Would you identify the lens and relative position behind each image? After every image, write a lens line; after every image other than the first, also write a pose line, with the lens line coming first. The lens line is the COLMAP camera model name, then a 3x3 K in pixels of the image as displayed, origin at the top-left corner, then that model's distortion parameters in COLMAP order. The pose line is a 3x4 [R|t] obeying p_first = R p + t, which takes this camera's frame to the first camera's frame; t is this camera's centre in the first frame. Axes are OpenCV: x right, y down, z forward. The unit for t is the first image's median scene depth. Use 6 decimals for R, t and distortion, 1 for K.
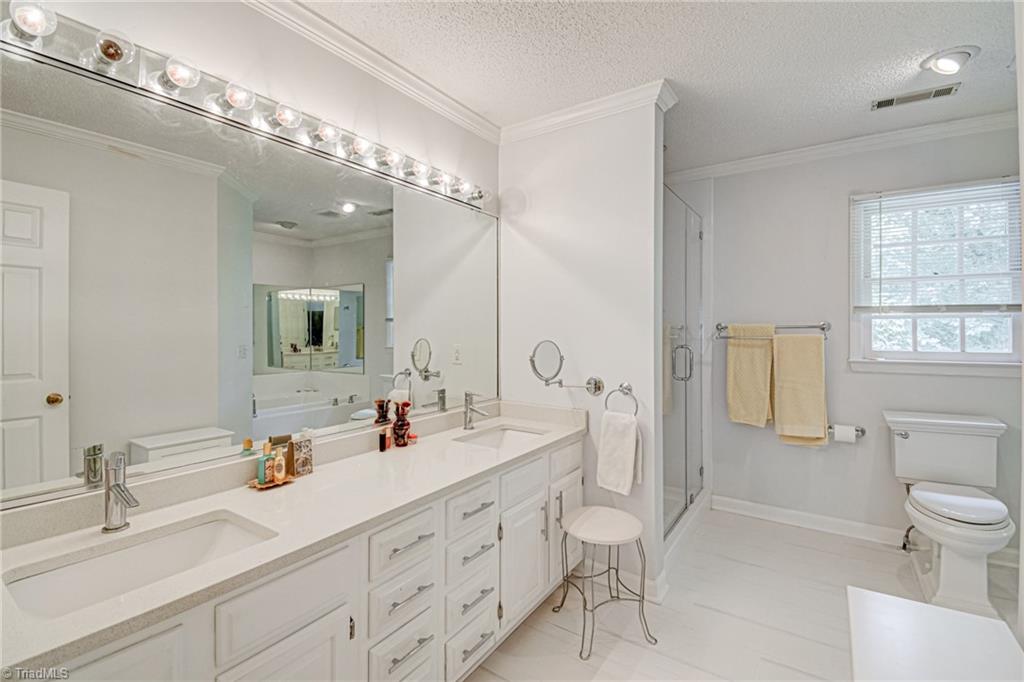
lens RADIAL K [[459.4, 0, 521.1], [0, 459.4, 331.4], [0, 0, 1]] dist [0.001372, -0.000301]
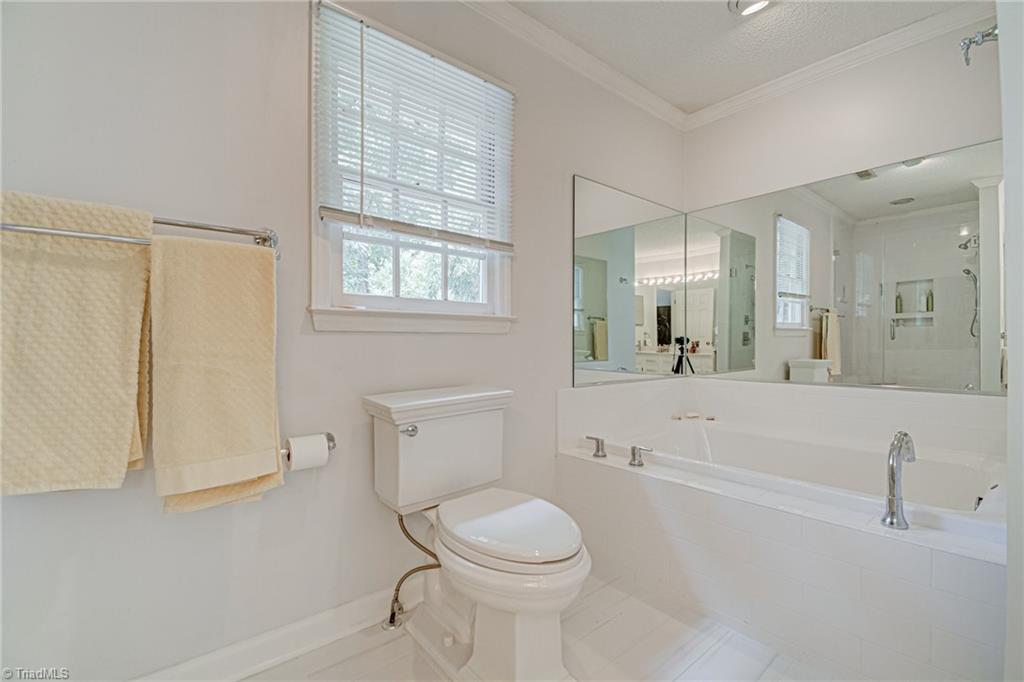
lens RADIAL K [[459.4, 0, 521.1], [0, 459.4, 331.4], [0, 0, 1]] dist [0.001372, -0.000301]
pose [[0.289732, 0.009438, 0.957061, 0.288702], [-0.004885, 0.999953, -0.008382, 0.093579], [-0.957095, -0.002247, 0.289765, 0.628938]]
